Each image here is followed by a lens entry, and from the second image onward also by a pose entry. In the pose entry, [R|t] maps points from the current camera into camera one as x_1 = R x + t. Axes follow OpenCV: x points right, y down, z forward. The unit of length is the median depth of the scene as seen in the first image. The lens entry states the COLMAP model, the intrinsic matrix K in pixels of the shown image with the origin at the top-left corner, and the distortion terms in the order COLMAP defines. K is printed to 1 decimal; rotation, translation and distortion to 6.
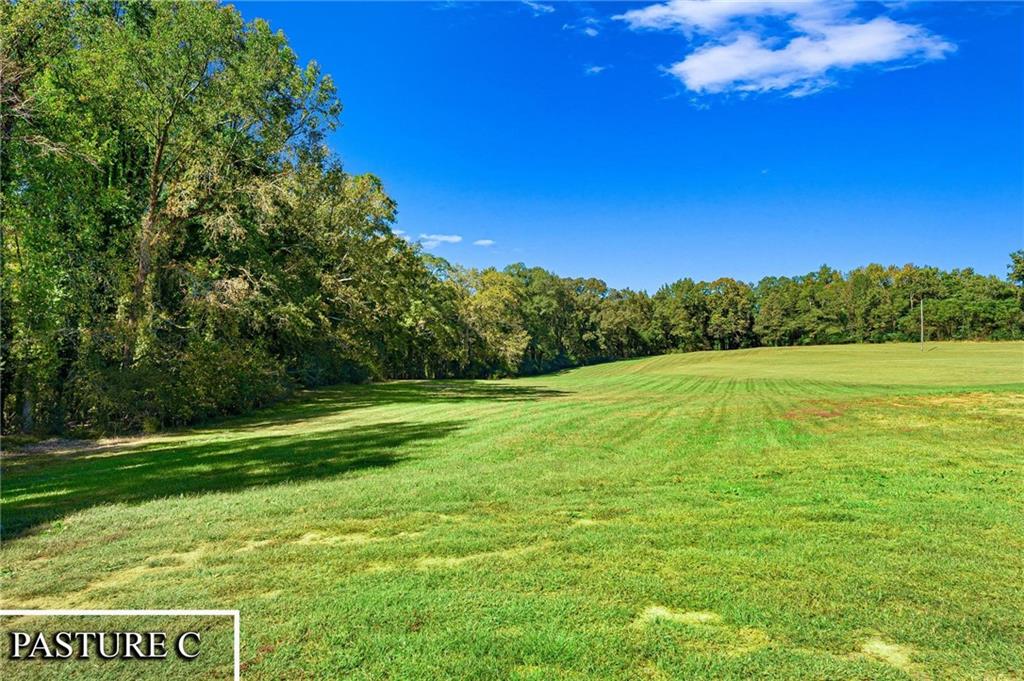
lens RADIAL K [[590.5, 0, 501.5], [0, 590.5, 344.9], [0, 0, 1]] dist [0.003381, -0.002596]
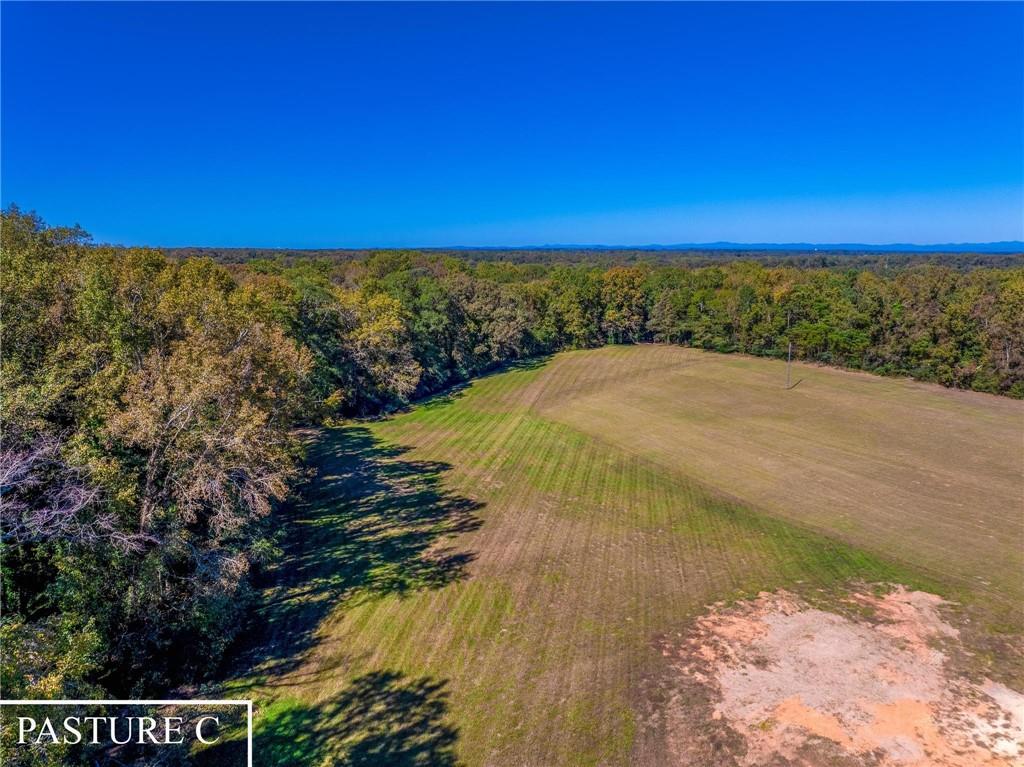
lens RADIAL K [[712.4, 0, 510.4], [0, 712.4, 383.5], [0, 0, 1]] dist [-0.002045, -0.002112]
pose [[0.978297, -0.034433, 0.204328, -0.039162], [-0.002470, 0.984088, 0.177663, -0.160572], [-0.207194, -0.174312, 0.962645, -0.108645]]
